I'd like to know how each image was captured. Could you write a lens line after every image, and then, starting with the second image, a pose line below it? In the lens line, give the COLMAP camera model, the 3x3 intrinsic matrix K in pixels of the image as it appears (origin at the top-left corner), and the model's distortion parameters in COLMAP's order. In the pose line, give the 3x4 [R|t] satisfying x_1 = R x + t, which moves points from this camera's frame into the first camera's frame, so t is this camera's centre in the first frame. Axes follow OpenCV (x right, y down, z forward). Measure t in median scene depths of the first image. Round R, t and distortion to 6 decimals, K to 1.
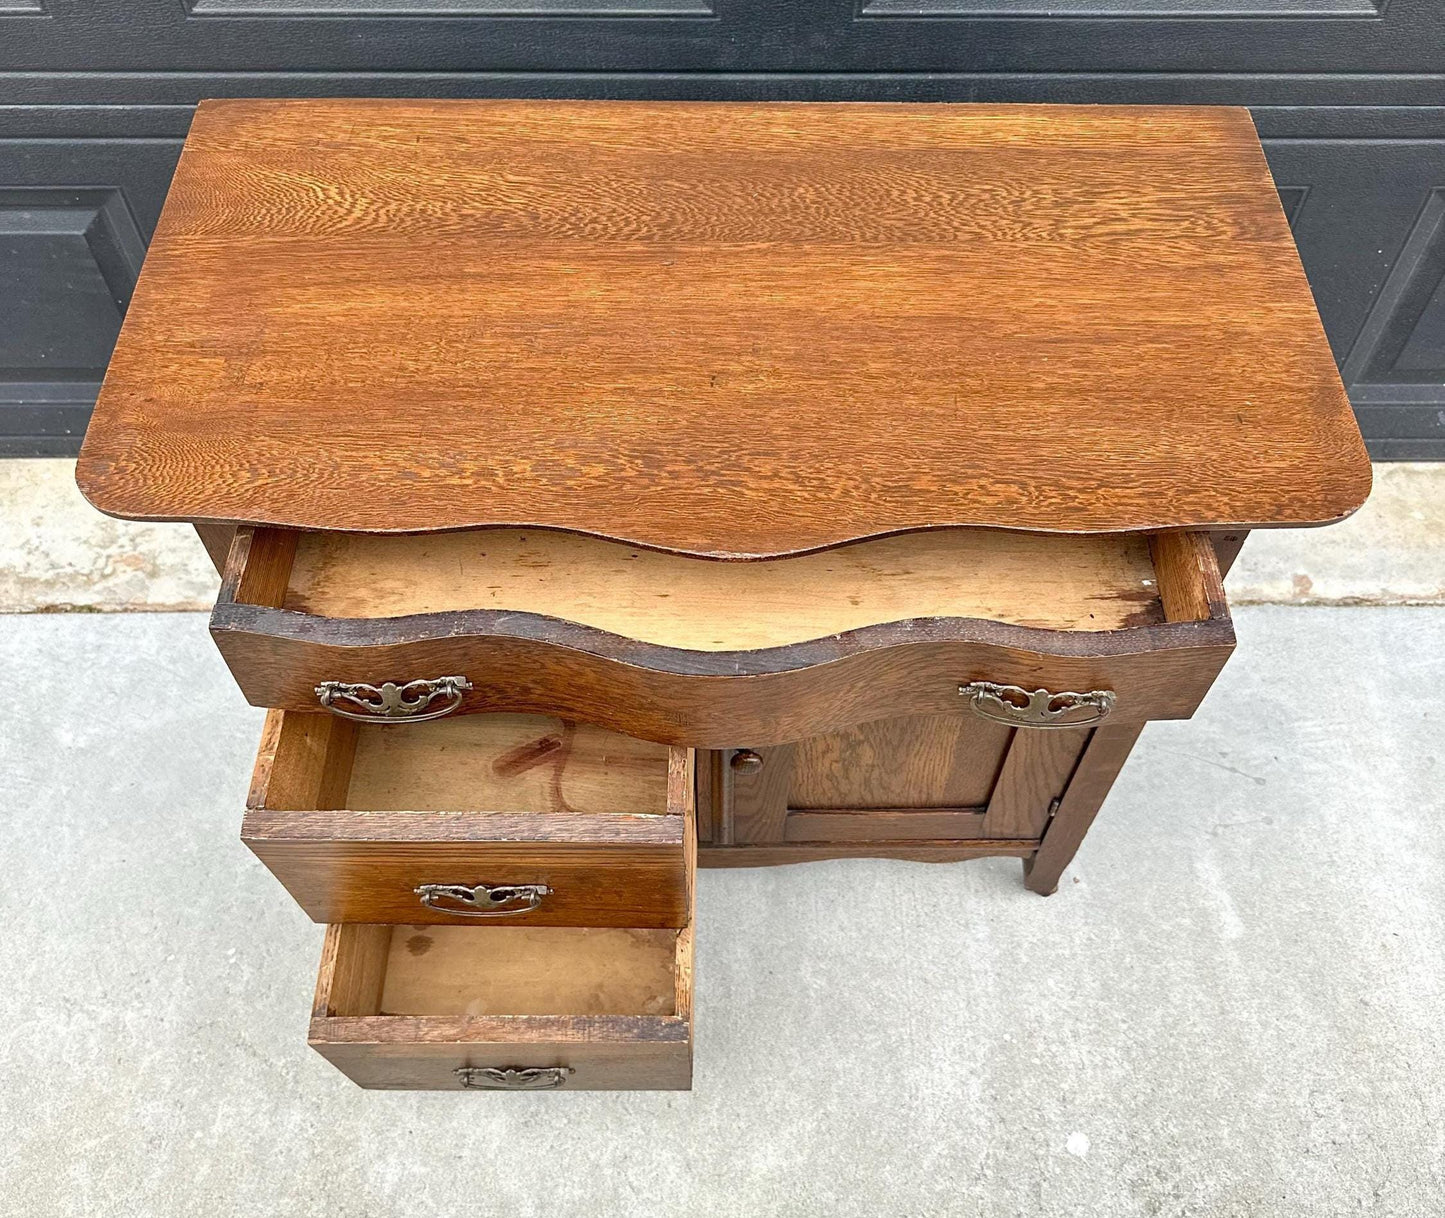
lens RADIAL K [[1378.5, 0, 724.6], [0, 1378.5, 595.6], [0, 0, 1]] dist [0.011716, -0.031266]
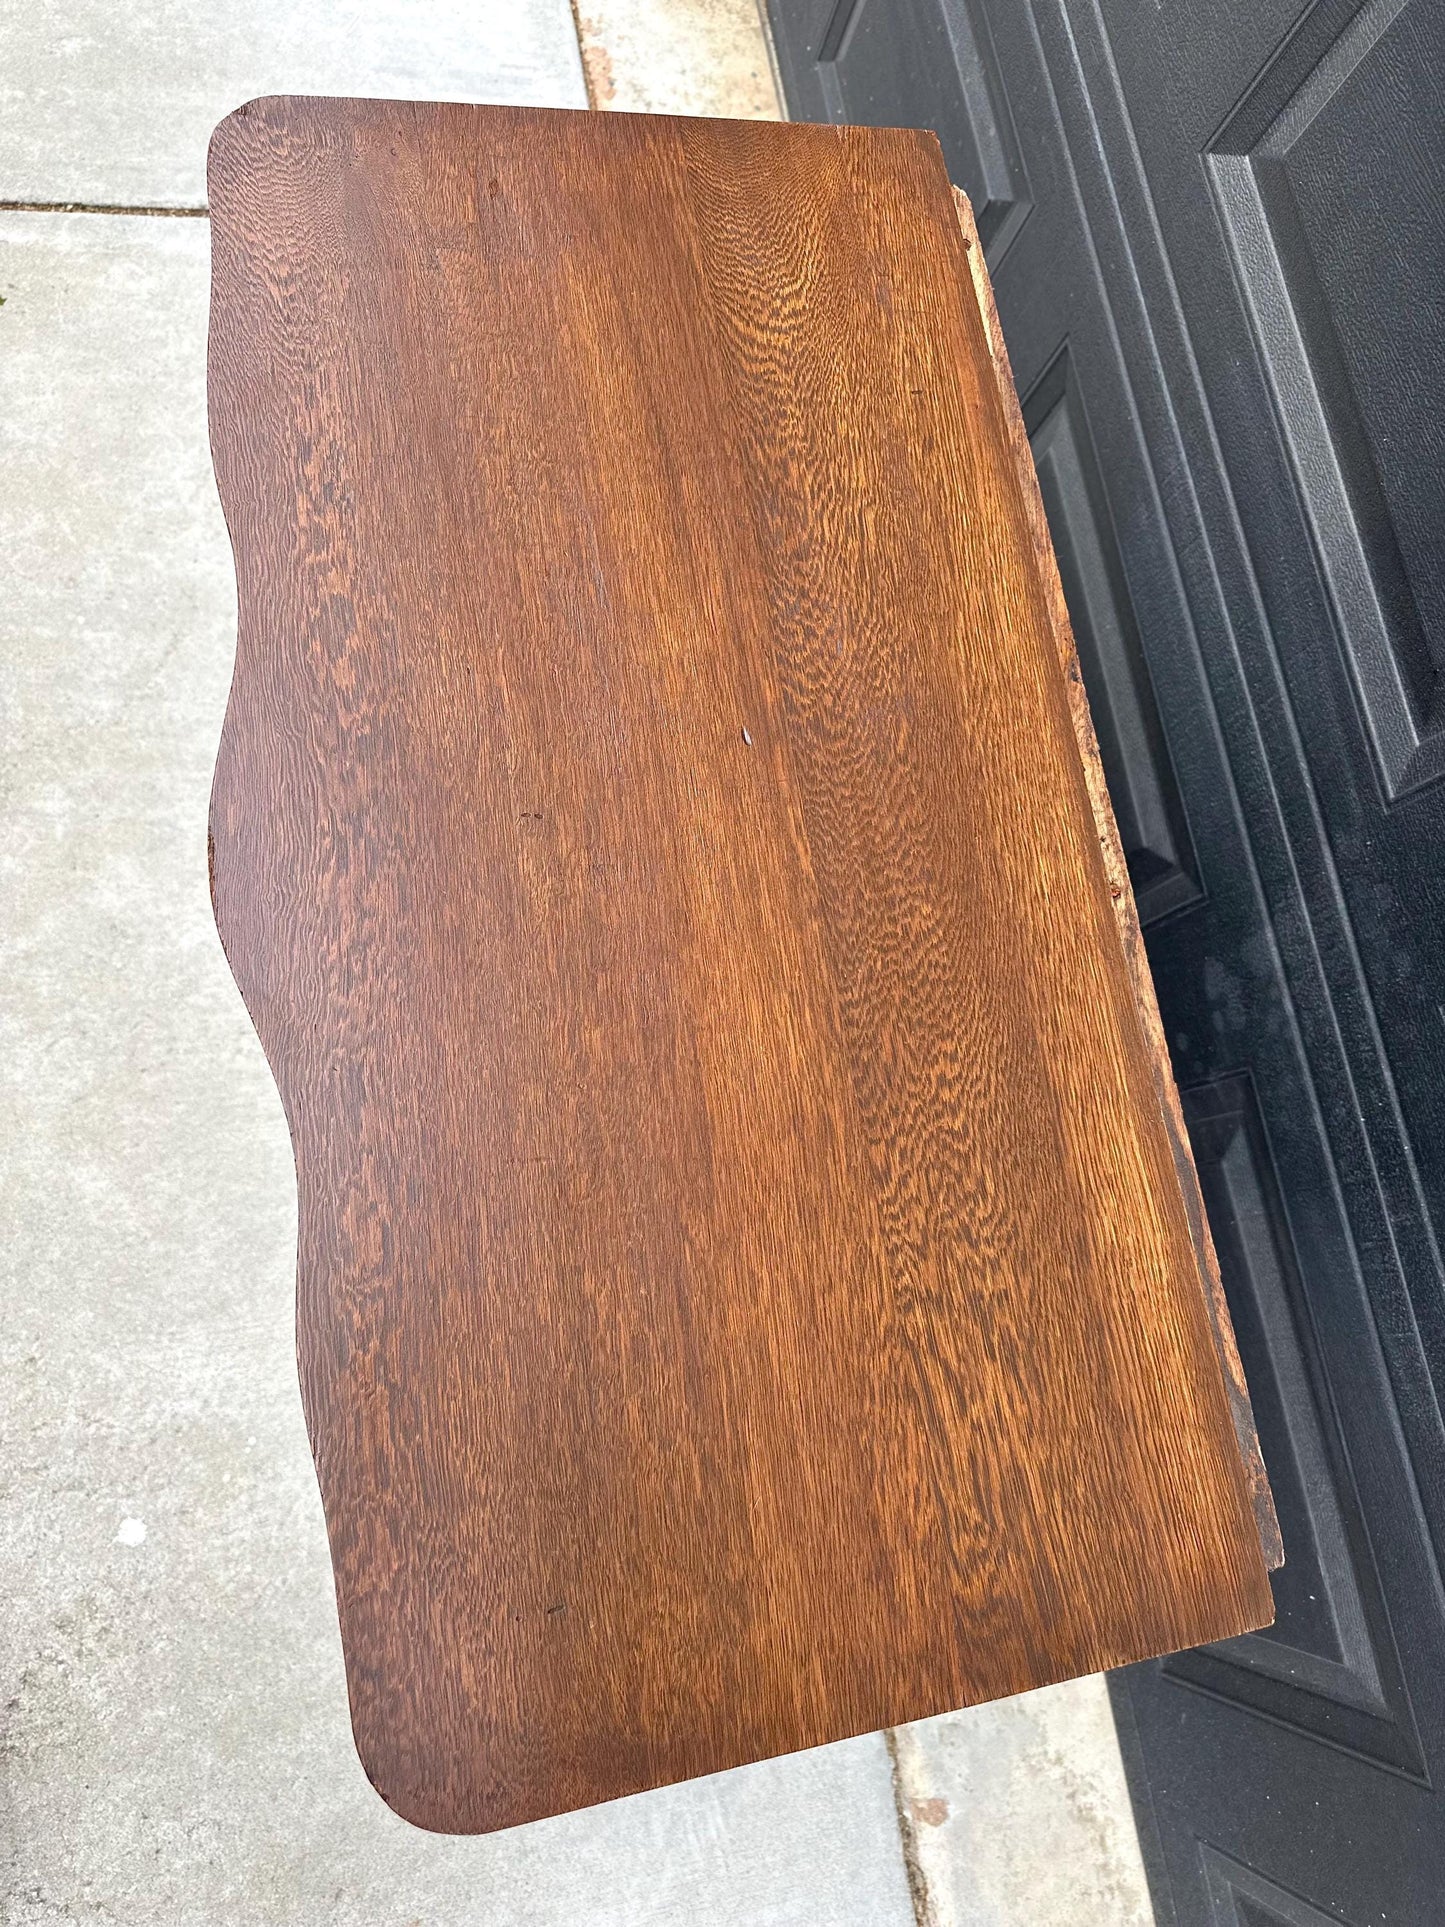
lens RADIAL K [[1375.1, 0, 712.6], [0, 1375.1, 960.3], [0, 0, 1]] dist [0.021926, -0.039719]
pose [[0.159269, 0.962480, -0.219692, 0.161650], [-0.921625, 0.224727, 0.316393, -0.311265], [0.353892, 0.152082, 0.922839, 0.271608]]
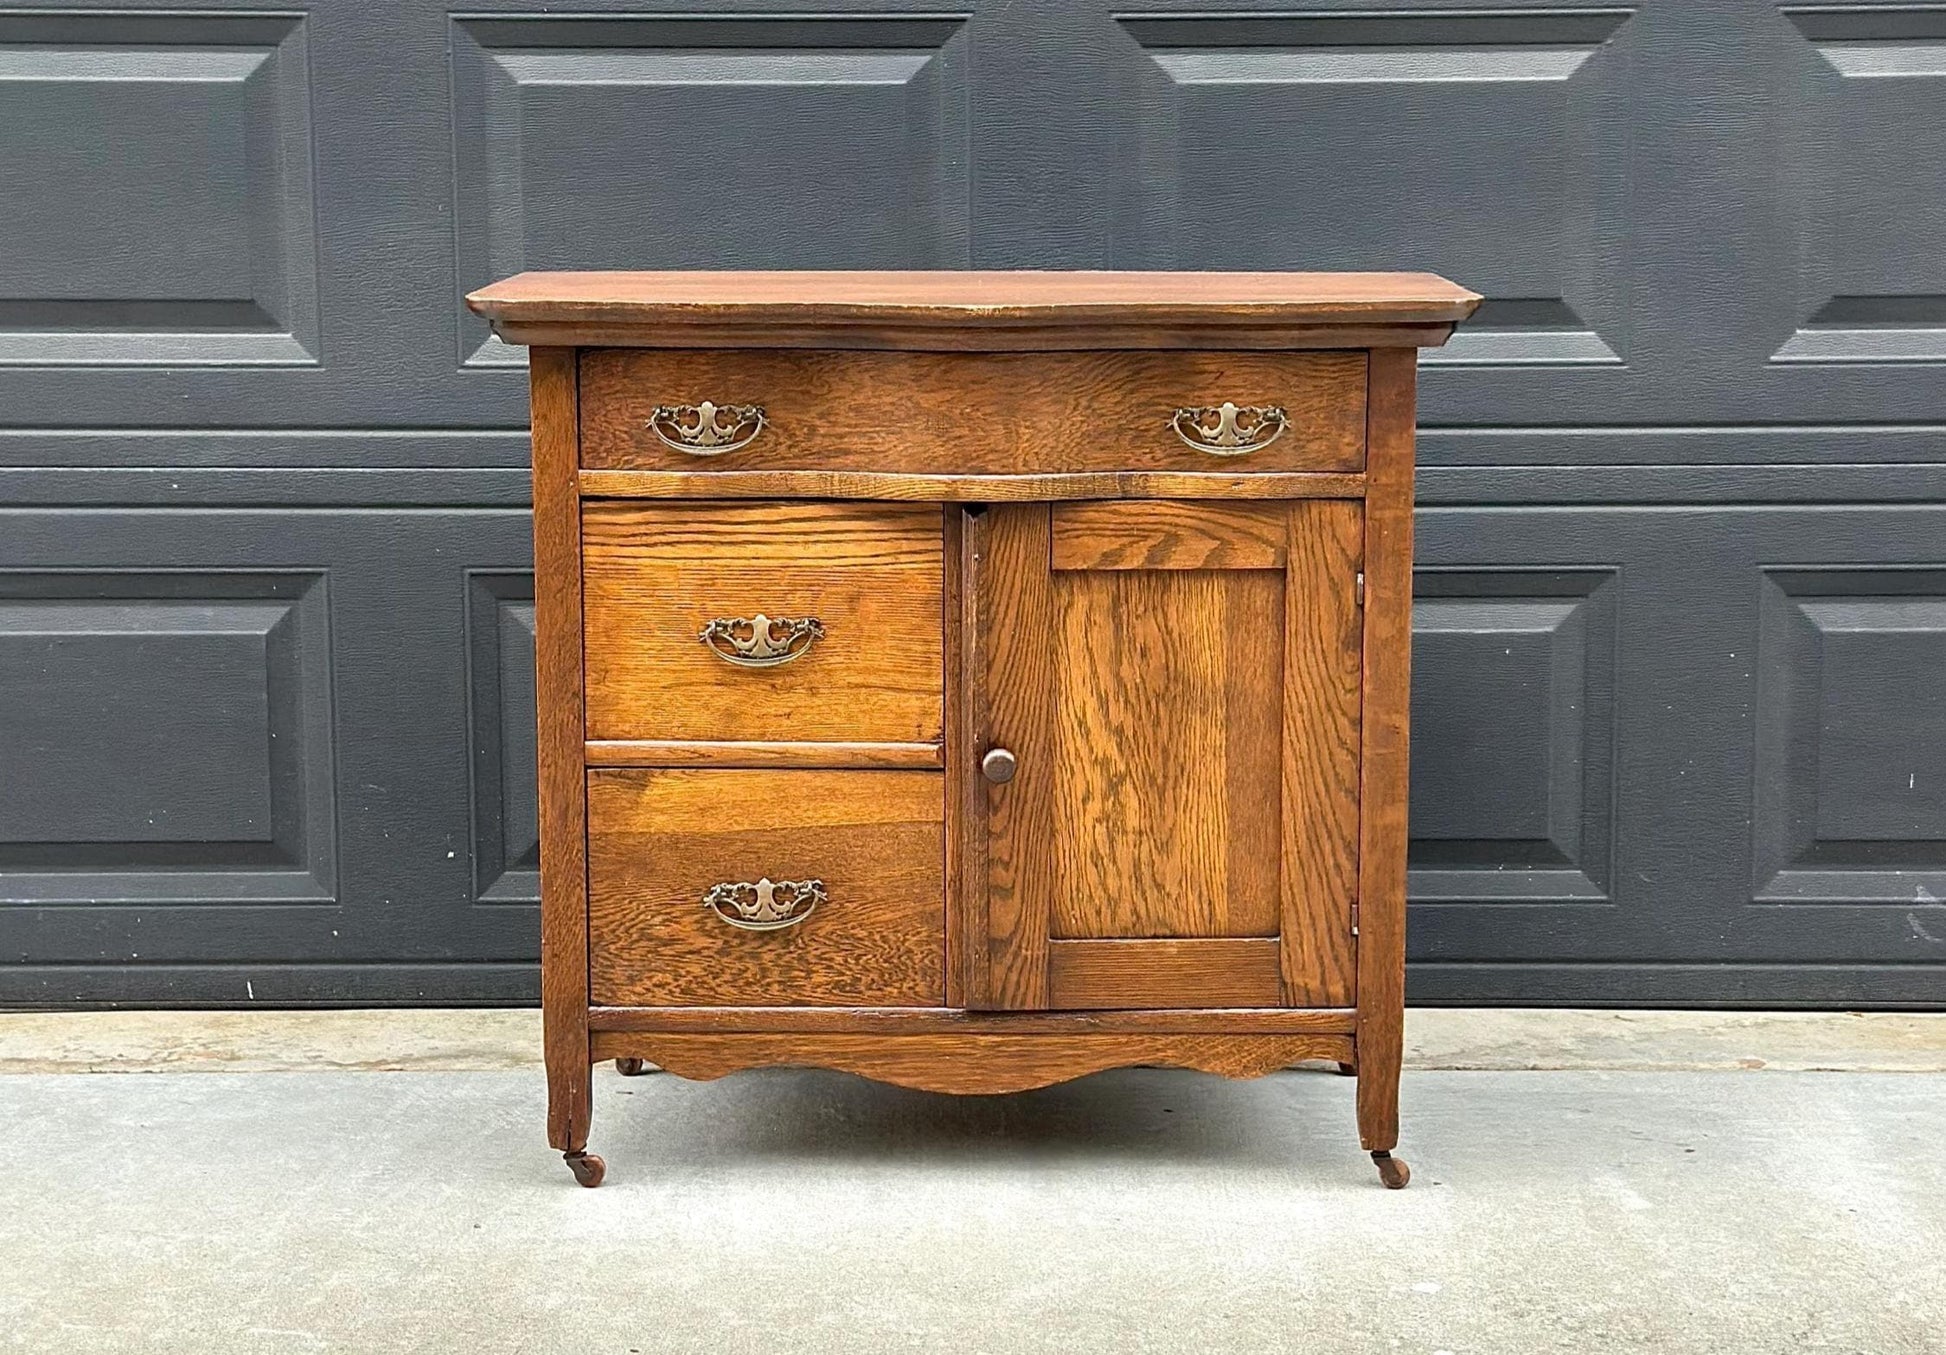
lens RADIAL K [[3626.8, 0, 975.2], [0, 3626.8, 709.0], [0, 0, 1]] dist [0.150333, 0.010085]
pose [[0.999898, -0.006565, -0.012678, 0.028625], [-0.004528, 0.696328, -0.717709, 1.701905], [0.013539, 0.717694, 0.696227, -0.703042]]
